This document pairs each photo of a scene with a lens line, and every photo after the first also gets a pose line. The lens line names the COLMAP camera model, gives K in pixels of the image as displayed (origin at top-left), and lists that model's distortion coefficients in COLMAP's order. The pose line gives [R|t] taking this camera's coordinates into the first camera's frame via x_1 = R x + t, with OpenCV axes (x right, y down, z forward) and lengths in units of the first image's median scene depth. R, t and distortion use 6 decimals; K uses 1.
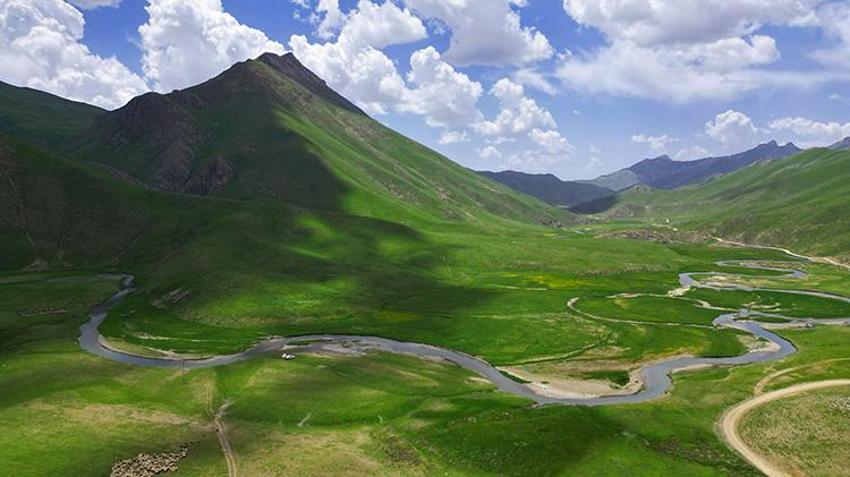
lens RADIAL K [[637.7, 0, 425.0], [0, 637.7, 238.5], [0, 0, 1]] dist [0.045787, -0.001313]
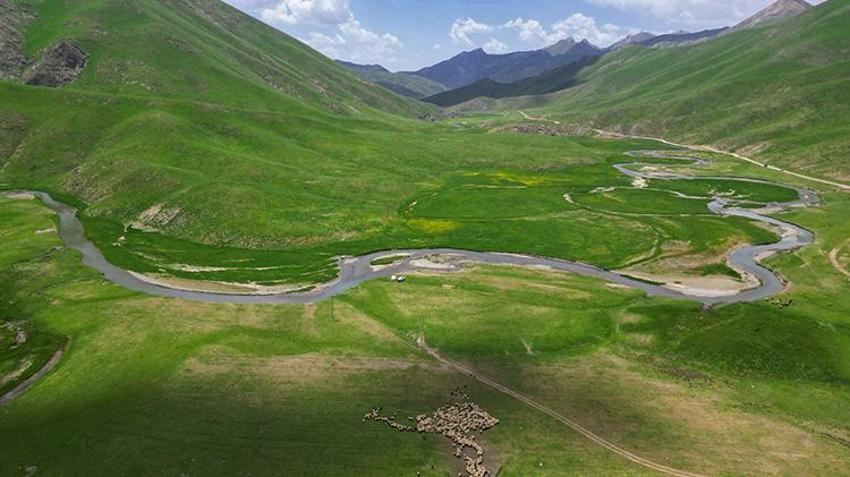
lens RADIAL K [[619.7, 0, 425.0], [0, 619.7, 238.5], [0, 0, 1]] dist [0.021163, -0.007116]
pose [[0.949432, -0.072529, 0.305479, -0.132204], [0.018257, 0.984060, 0.176900, -0.008675], [-0.313440, -0.162377, 0.935622, 0.048766]]
